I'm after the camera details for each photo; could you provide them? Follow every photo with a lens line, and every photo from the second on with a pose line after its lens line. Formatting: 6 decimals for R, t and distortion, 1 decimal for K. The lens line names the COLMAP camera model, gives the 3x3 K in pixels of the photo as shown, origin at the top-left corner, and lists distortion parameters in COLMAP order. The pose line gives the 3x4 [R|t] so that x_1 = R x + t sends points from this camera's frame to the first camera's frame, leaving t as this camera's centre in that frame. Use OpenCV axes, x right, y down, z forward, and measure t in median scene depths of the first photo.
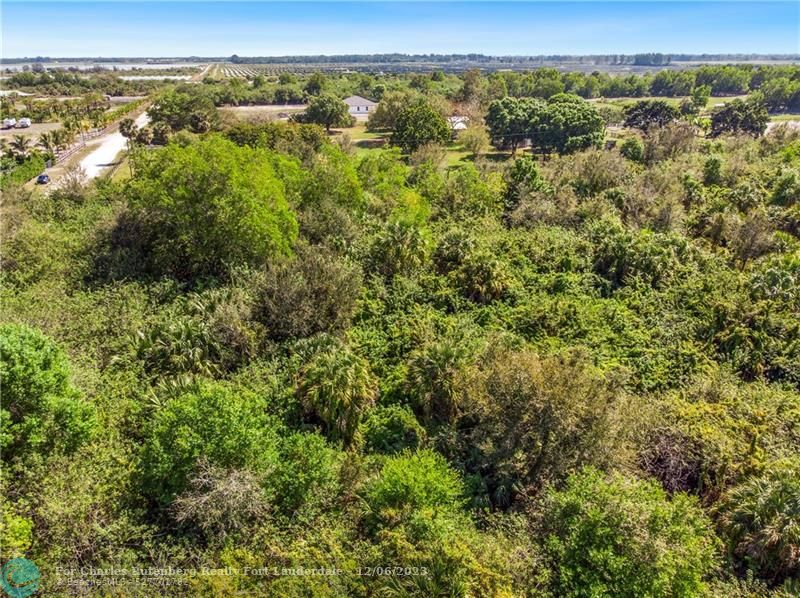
lens RADIAL K [[597.9, 0, 407.1], [0, 597.9, 300.1], [0, 0, 1]] dist [-0.019351, 0.025186]
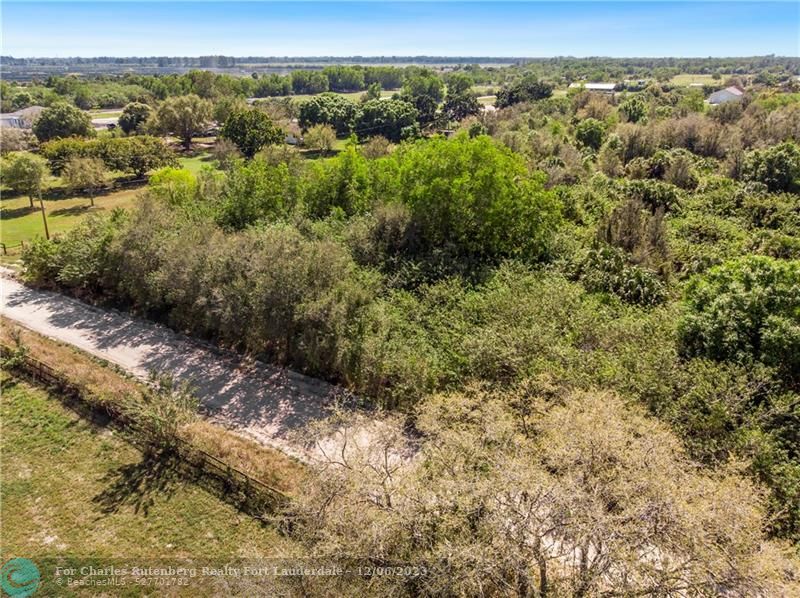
lens RADIAL K [[597.9, 0, 405.8], [0, 597.9, 298.6], [0, 0, 1]] dist [-0.019351, 0.025186]
pose [[0.771248, -0.237358, 0.590624, -0.169127], [0.240521, 0.967754, 0.074840, -0.012846], [-0.589343, 0.084338, 0.803469, 0.031448]]
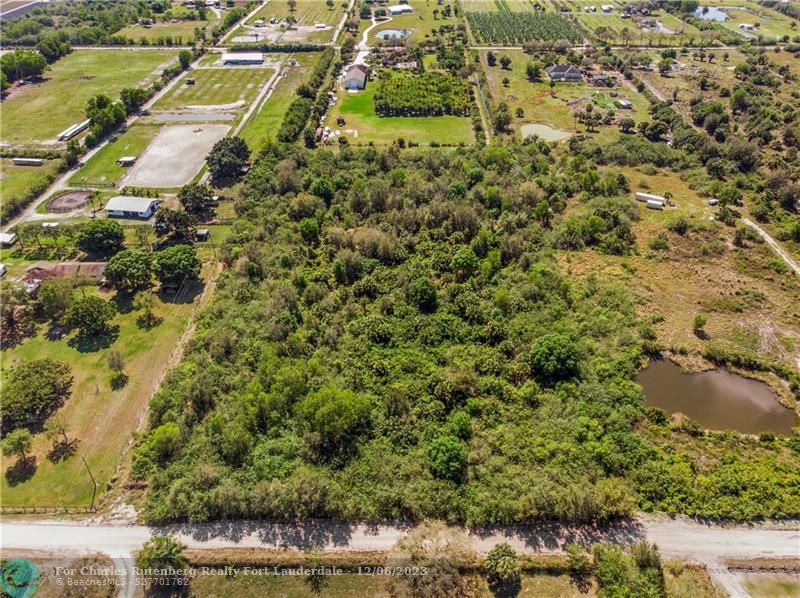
lens RADIAL K [[597.9, 0, 398.9], [0, 597.9, 295.8], [0, 0, 1]] dist [-0.019351, 0.025186]
pose [[0.291829, -0.544453, 0.786388, -0.319587], [0.363844, 0.823559, 0.435165, -0.254833], [-0.884564, 0.159128, 0.438434, -0.081225]]
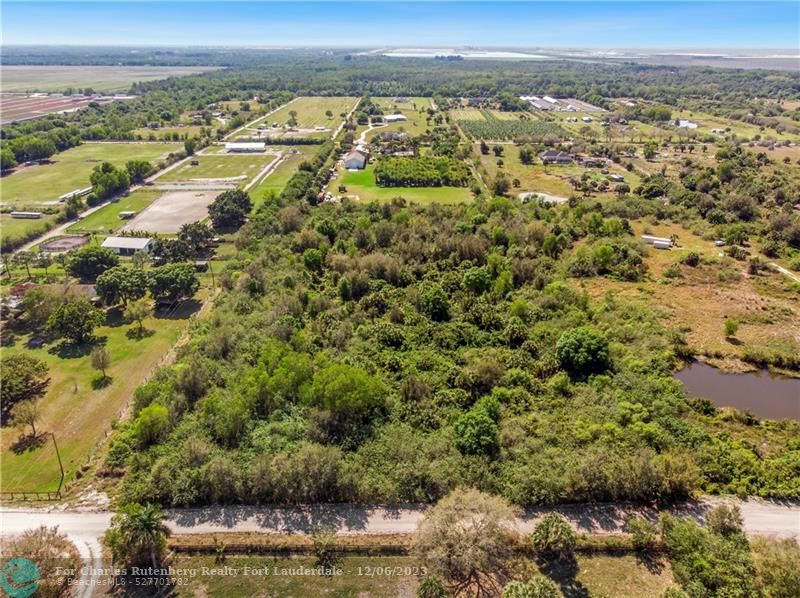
lens RADIAL K [[597.9, 0, 400.0], [0, 597.9, 293.3], [0, 0, 1]] dist [-0.019351, 0.025186]
pose [[0.274134, -0.364117, 0.890095, -0.345471], [0.361931, 0.896566, 0.255295, -0.160181], [-0.890986, 0.252168, 0.377565, -0.030349]]
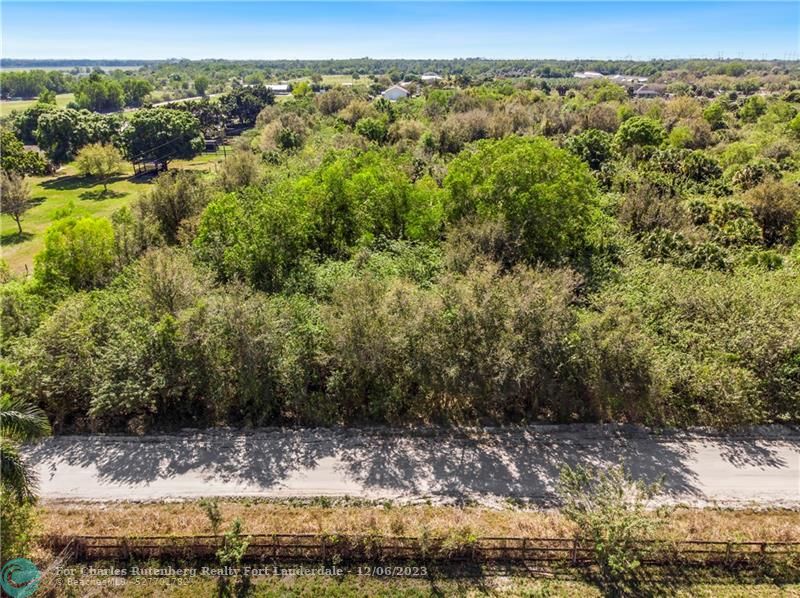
lens RADIAL K [[597.9, 0, 401.7], [0, 597.9, 302.6], [0, 0, 1]] dist [-0.019351, 0.025186]
pose [[0.292976, -0.360423, 0.885585, -0.211975], [0.365183, 0.898189, 0.244740, -0.050192], [-0.883633, 0.251697, 0.394768, 0.125128]]
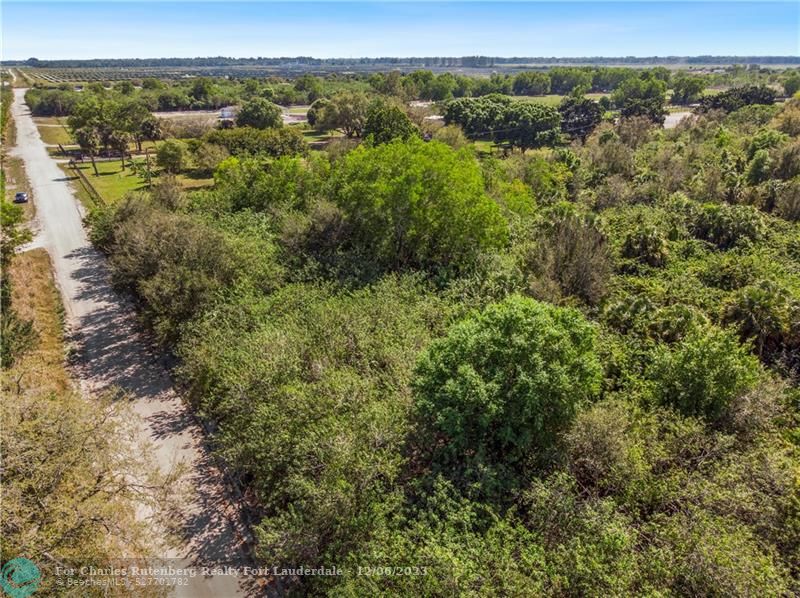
lens RADIAL K [[597.9, 0, 412.2], [0, 597.9, 298.5], [0, 0, 1]] dist [-0.019351, 0.025186]
pose [[0.959909, -0.105391, 0.259744, -0.095459], [0.107052, 0.994223, 0.007785, 0.000721], [-0.259064, 0.020333, 0.965646, -0.003339]]
